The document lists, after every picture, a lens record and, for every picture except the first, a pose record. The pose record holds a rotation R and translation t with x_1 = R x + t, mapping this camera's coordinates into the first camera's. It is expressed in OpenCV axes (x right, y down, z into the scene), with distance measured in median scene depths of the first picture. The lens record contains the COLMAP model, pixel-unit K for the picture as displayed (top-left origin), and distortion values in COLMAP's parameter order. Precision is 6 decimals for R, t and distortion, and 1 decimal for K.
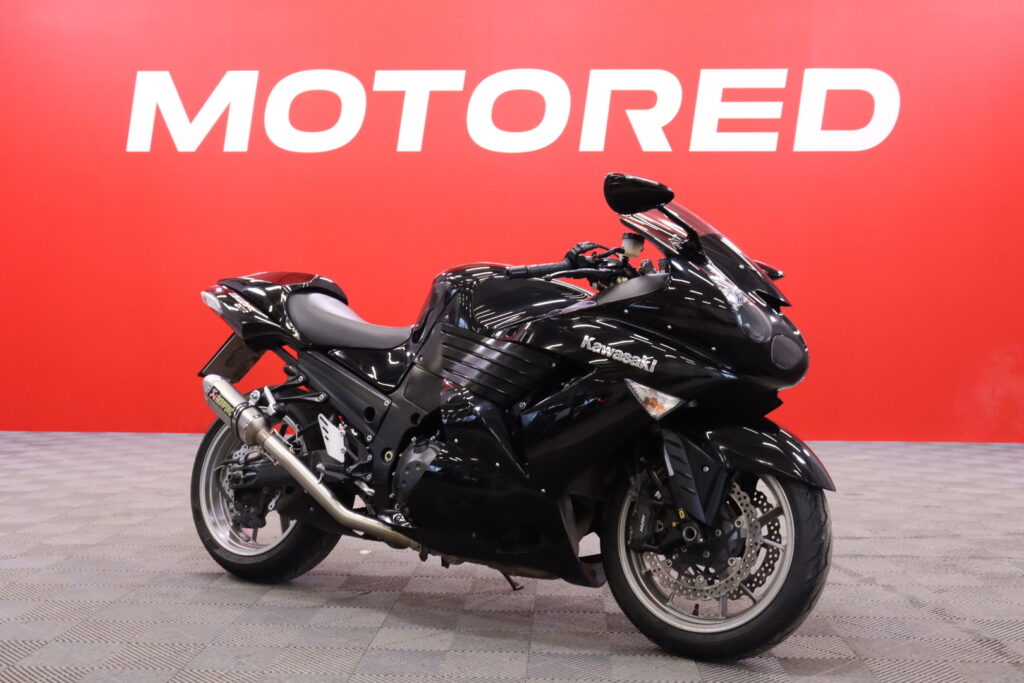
lens RADIAL K [[1142.3, 0, 506.1], [0, 1142.3, 344.2], [0, 0, 1]] dist [-0.037115, 0.000000]
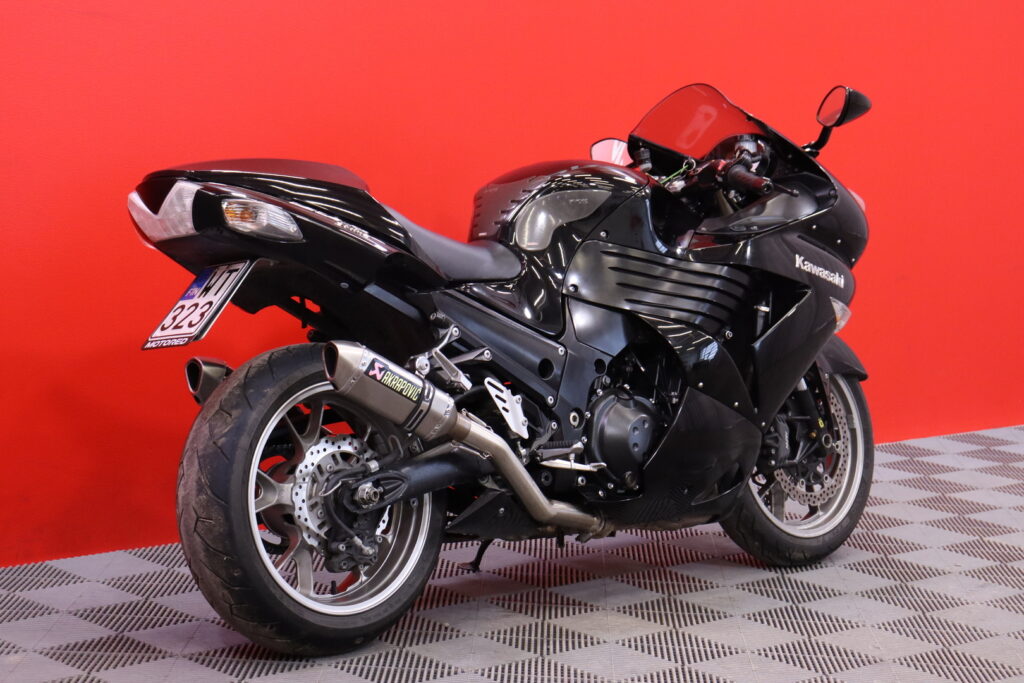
lens RADIAL K [[2272.6, 0, 511.0], [0, 2272.6, 341.0], [0, 0, 1]] dist [0.104618, 0.000000]
pose [[0.237323, -0.121765, 0.963769, -1.579163], [-0.035856, 0.990339, 0.133951, -0.157652], [-0.970769, -0.066346, 0.230664, 0.686208]]
